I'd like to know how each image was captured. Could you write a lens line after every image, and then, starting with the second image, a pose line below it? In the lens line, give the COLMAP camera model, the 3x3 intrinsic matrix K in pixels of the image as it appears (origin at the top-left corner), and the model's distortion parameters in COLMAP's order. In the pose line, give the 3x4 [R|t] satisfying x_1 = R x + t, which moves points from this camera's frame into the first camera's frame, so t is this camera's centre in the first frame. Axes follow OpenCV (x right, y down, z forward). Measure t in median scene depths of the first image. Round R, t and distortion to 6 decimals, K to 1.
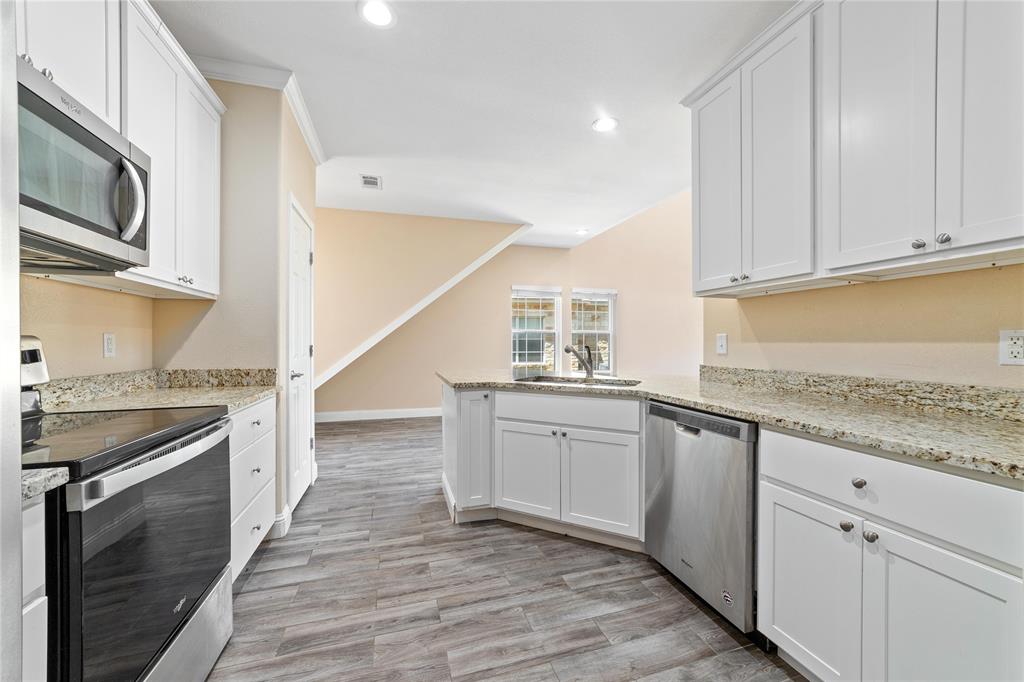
lens RADIAL K [[381.6, 0, 512.0], [0, 381.6, 341.0], [0, 0, 1]] dist [-0.030726, 0.007616]
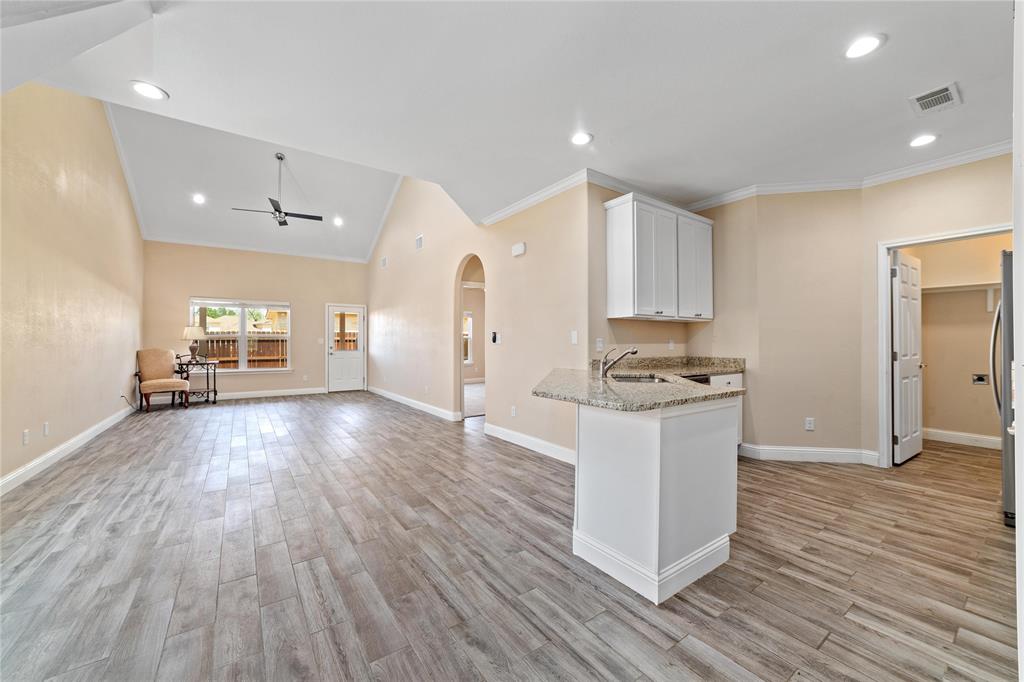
lens RADIAL K [[391.8, 0, 514.1], [0, 391.8, 339.1], [0, 0, 1]] dist [-0.026832, 0.008602]
pose [[-0.309733, 0.010953, 0.950760, -0.912567], [-0.000951, 0.999930, -0.011830, 0.003202], [-0.950823, -0.004568, -0.309701, 1.897674]]
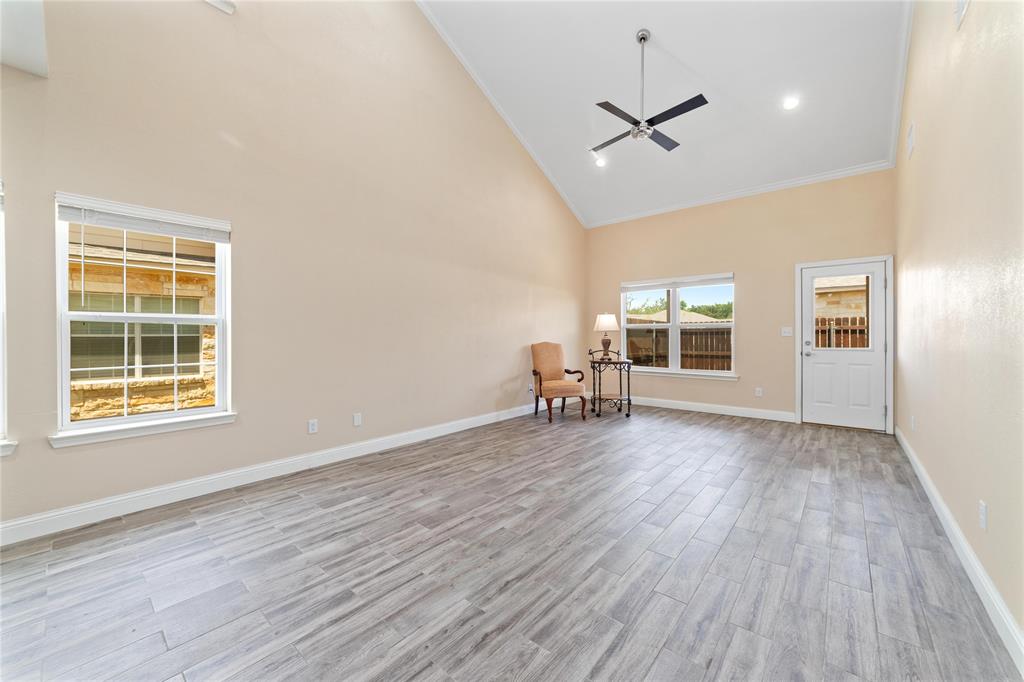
lens RADIAL K [[391.8, 0, 514.1], [0, 391.8, 339.1], [0, 0, 1]] dist [-0.026832, 0.008602]
pose [[0.846144, -0.007738, 0.532898, 0.950414], [0.003120, 0.999949, 0.009567, -0.005453], [-0.532945, -0.006433, 0.846126, 1.449076]]
